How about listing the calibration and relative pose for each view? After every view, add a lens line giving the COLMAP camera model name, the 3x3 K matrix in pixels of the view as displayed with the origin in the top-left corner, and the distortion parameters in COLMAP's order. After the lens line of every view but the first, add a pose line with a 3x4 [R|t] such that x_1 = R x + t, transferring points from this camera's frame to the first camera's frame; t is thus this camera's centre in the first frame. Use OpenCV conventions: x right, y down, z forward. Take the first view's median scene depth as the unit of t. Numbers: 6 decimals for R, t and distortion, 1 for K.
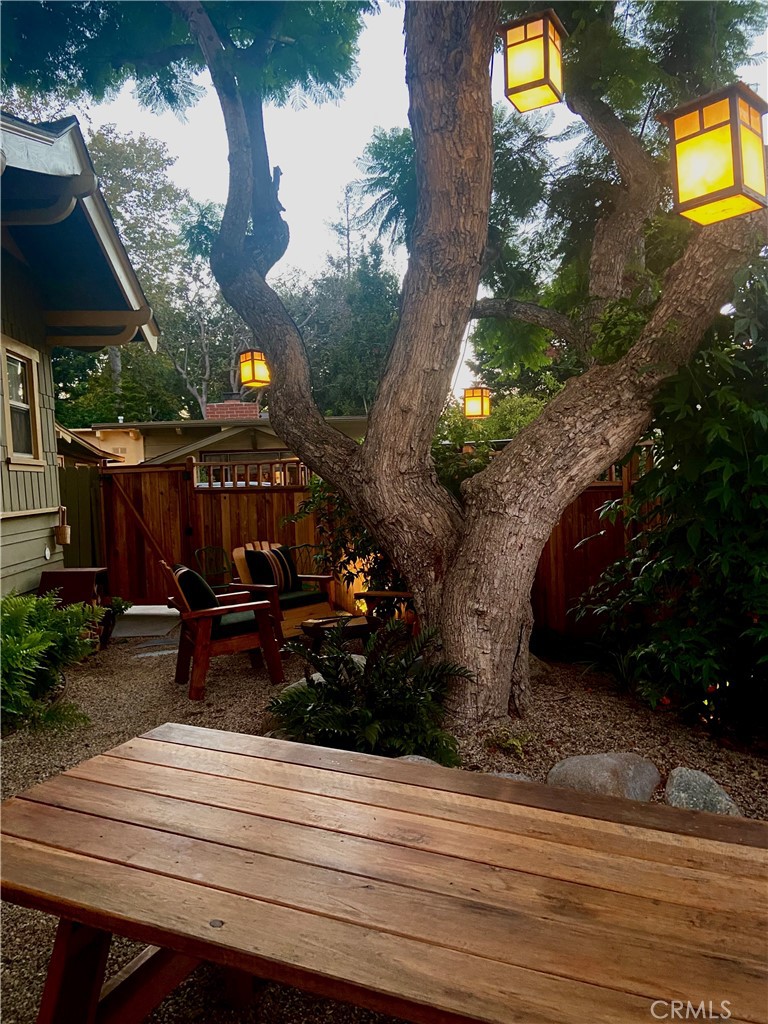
lens RADIAL K [[786.3, 0, 384.3], [0, 786.3, 490.5], [0, 0, 1]] dist [0.126521, -0.164987]
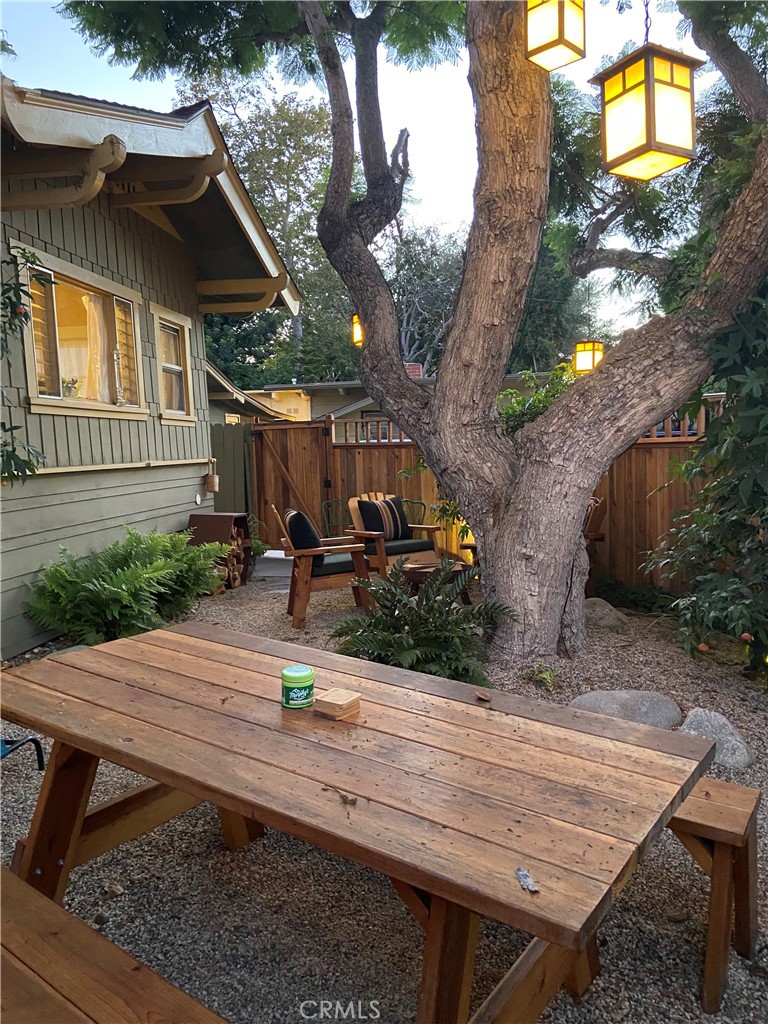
lens RADIAL K [[786.3, 0, 384.3], [0, 786.3, 490.5], [0, 0, 1]] dist [0.126521, -0.164987]
pose [[0.975962, 0.020657, -0.216960, 0.149343], [-0.009860, 0.998664, 0.050727, 0.013480], [0.217717, -0.047369, 0.974862, -0.060970]]
